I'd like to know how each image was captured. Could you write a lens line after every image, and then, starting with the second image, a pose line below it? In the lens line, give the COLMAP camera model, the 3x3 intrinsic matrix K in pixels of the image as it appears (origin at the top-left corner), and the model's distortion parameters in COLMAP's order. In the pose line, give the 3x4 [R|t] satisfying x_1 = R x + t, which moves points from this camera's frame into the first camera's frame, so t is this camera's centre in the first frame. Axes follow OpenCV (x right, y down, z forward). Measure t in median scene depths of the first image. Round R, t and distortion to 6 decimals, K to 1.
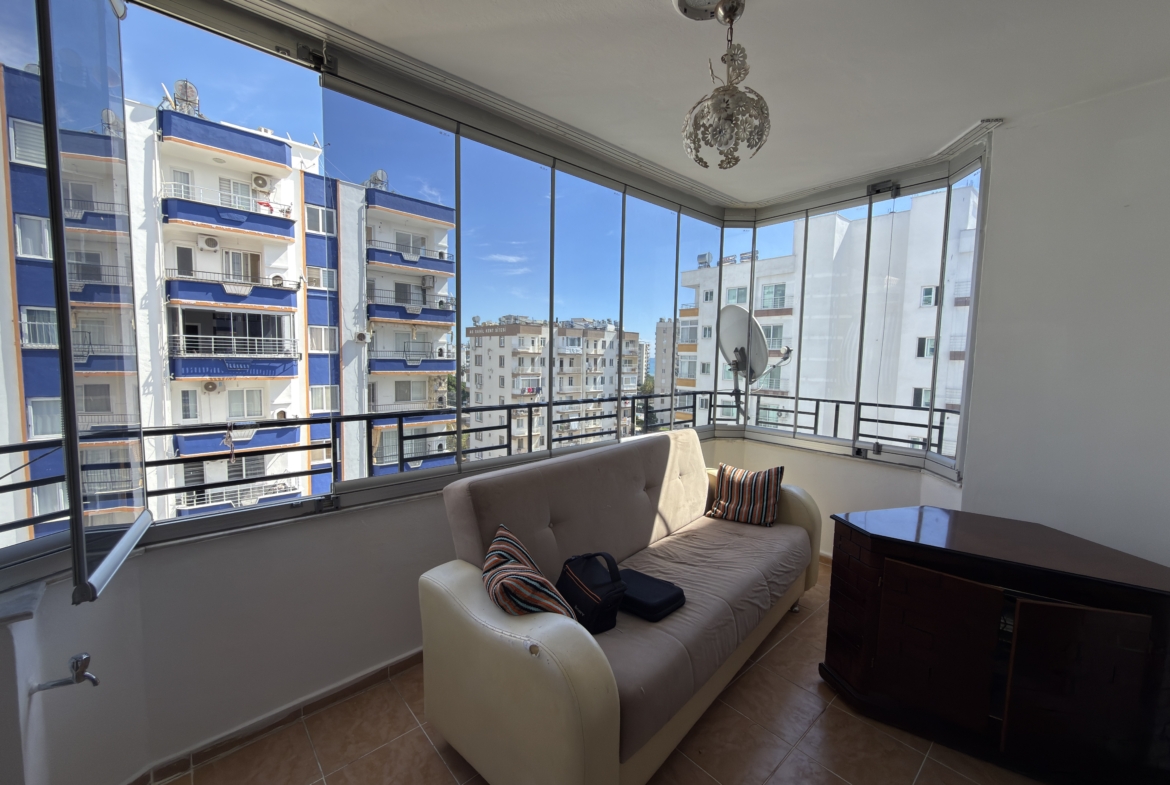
lens RADIAL K [[465.1, 0, 588.2], [0, 465.1, 390.6], [0, 0, 1]] dist [0.004535, -0.001441]
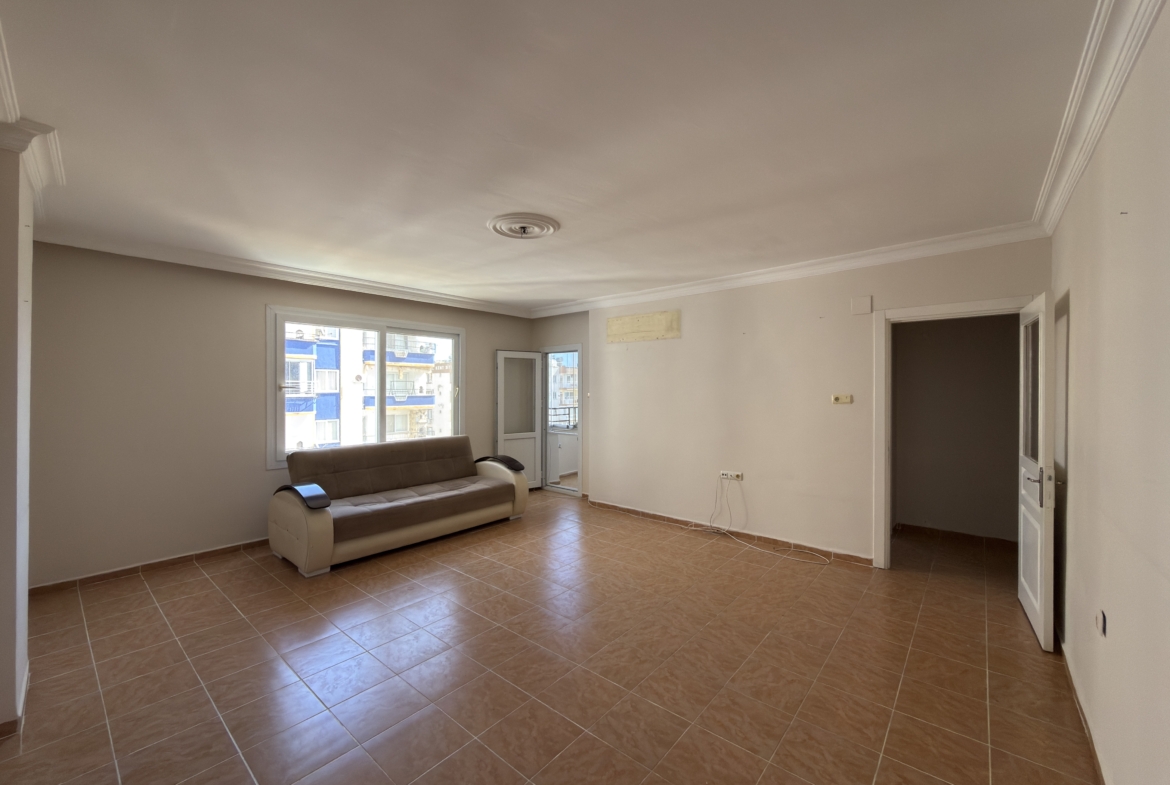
lens RADIAL K [[465.1, 0, 589.3], [0, 465.1, 387.0], [0, 0, 1]] dist [0.004535, -0.001441]
pose [[0.989357, -0.021434, 0.143920, -0.074110], [0.032636, 0.996579, -0.075933, 0.015183], [-0.141800, 0.079822, 0.986672, -0.228749]]
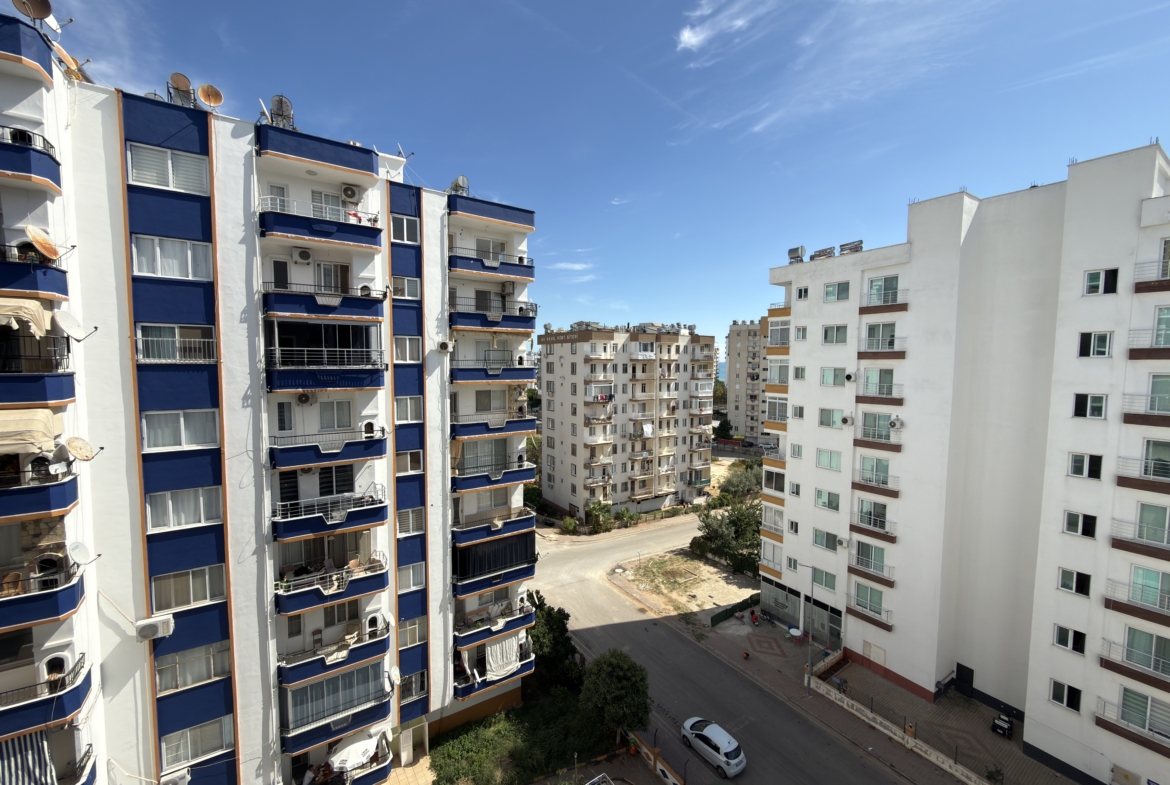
lens RADIAL K [[465.1, 0, 587.8], [0, 465.1, 391.6], [0, 0, 1]] dist [0.004535, -0.001441]
pose [[0.990336, -0.007175, -0.138504, -0.049606], [0.005720, 0.999924, -0.010898, -0.006798], [0.138572, 0.010001, 0.990302, 0.069572]]
